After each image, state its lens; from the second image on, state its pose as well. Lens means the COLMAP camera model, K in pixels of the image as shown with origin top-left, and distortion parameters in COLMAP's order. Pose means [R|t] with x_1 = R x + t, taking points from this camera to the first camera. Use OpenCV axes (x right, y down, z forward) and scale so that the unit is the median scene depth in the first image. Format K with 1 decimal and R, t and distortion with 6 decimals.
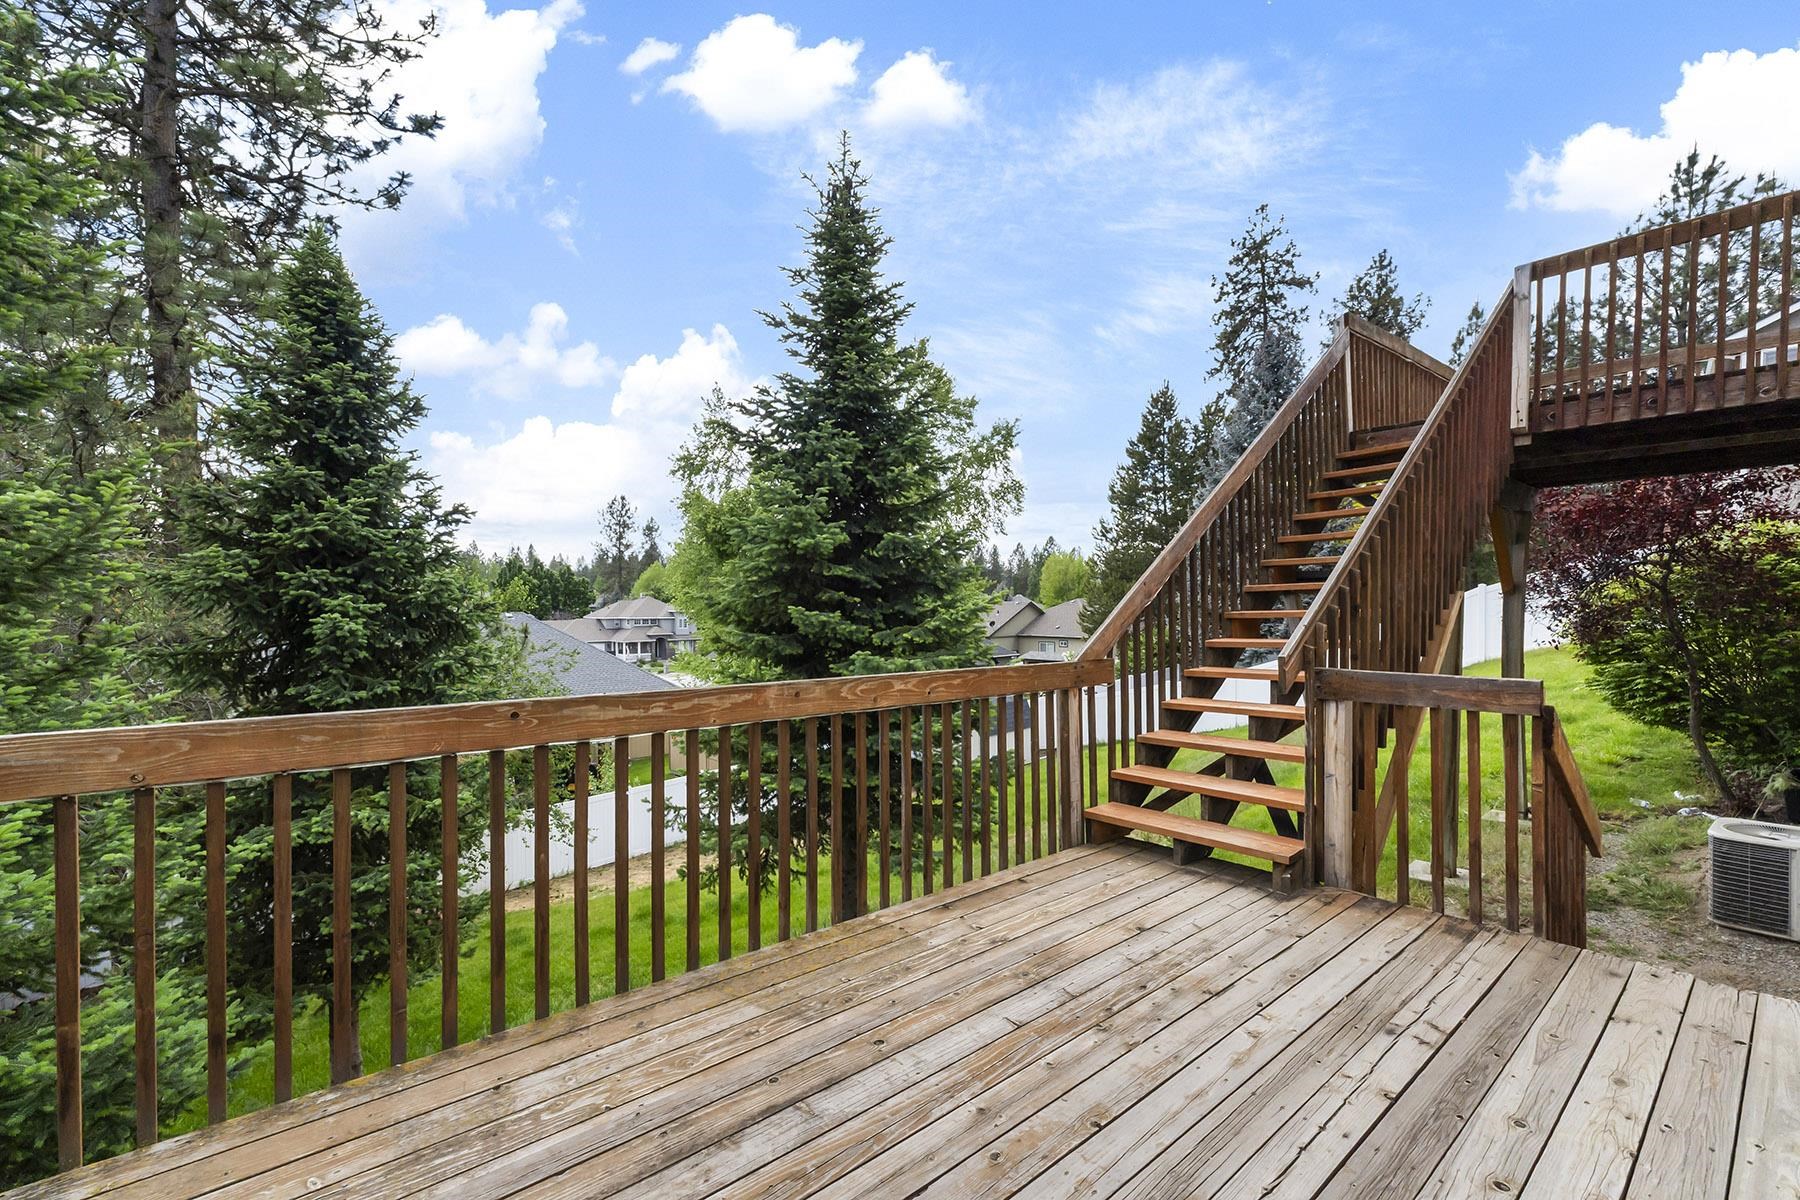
lens RADIAL K [[766.0, 0, 905.3], [0, 766.0, 596.5], [0, 0, 1]] dist [0.002887, -0.000169]
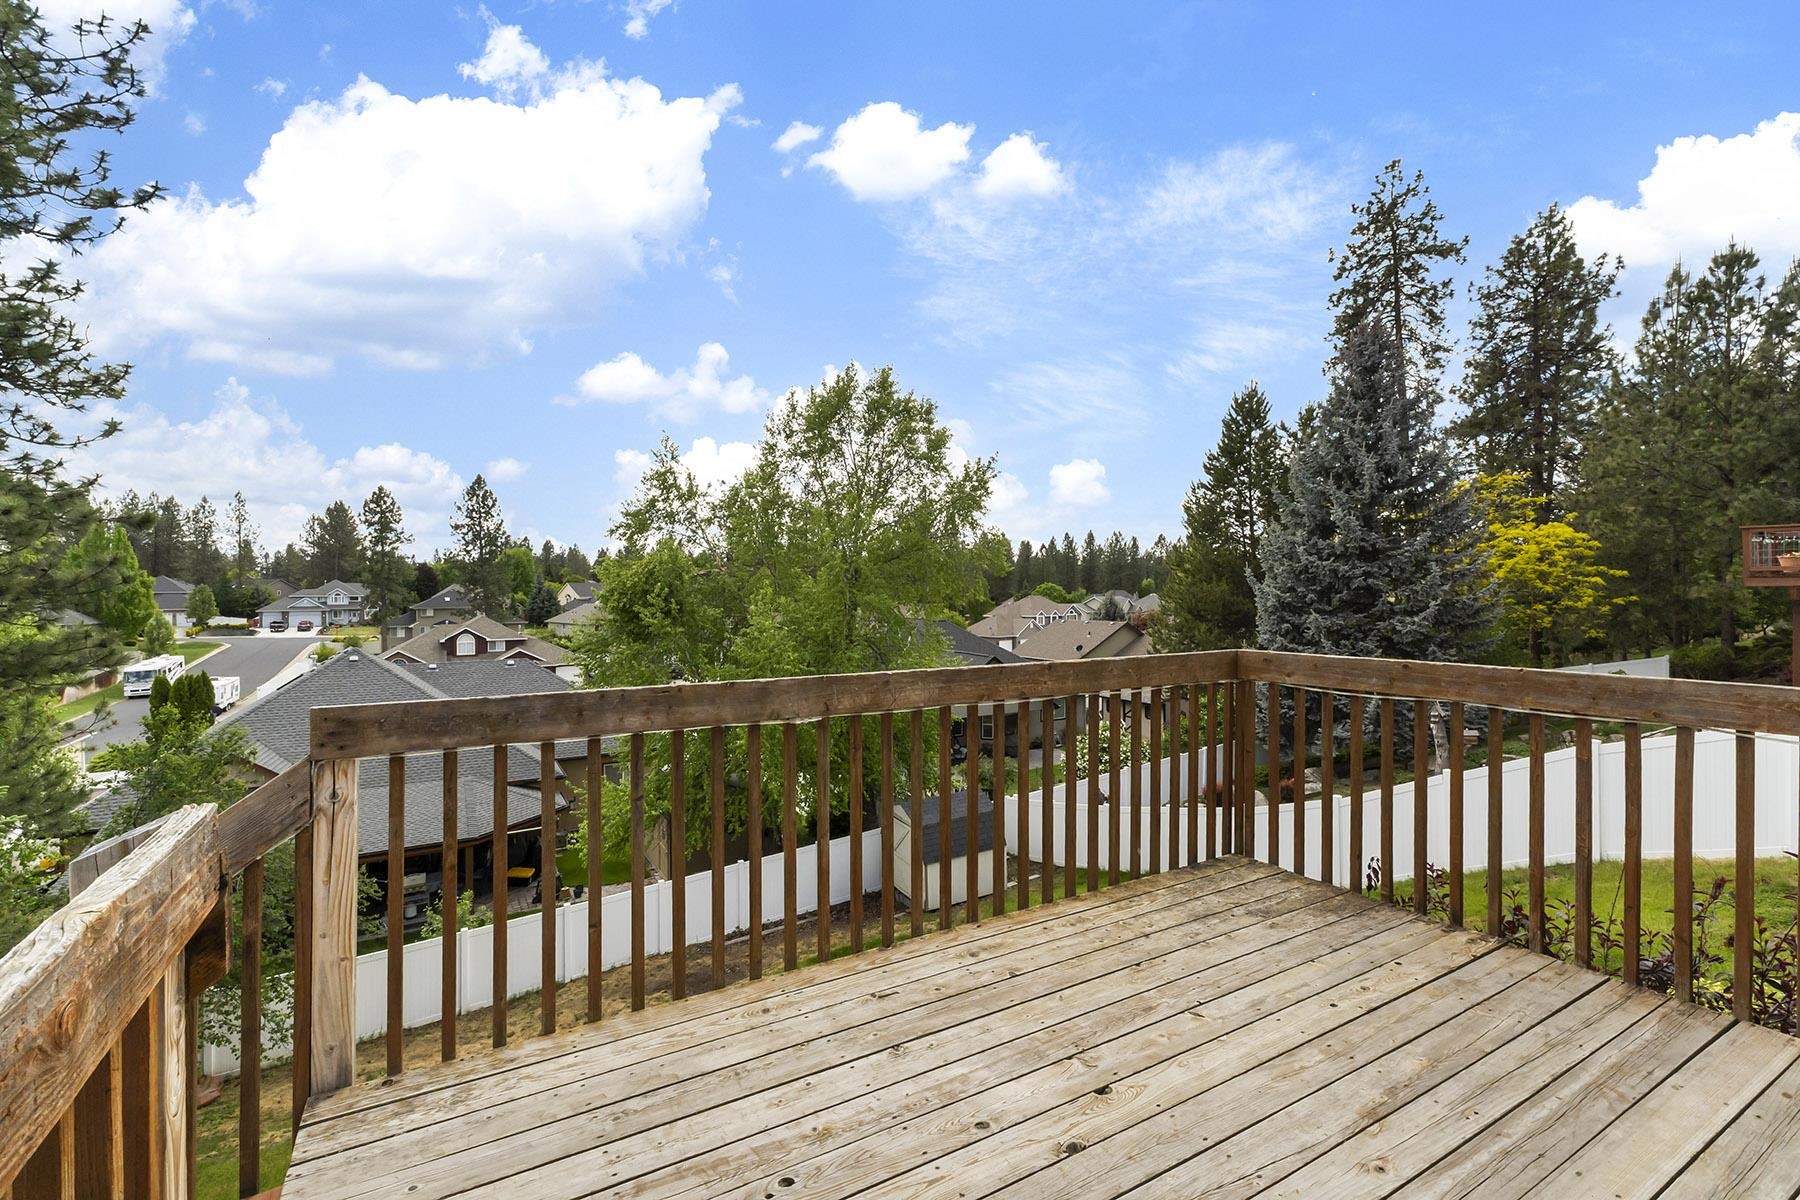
lens RADIAL K [[766.0, 0, 913.3], [0, 766.0, 587.8], [0, 0, 1]] dist [0.002887, -0.000169]
pose [[0.990674, 0.003360, -0.136211, 0.017176], [-0.003310, 0.999994, 0.000593, -0.000949], [0.136212, -0.000137, 0.990680, -0.225217]]
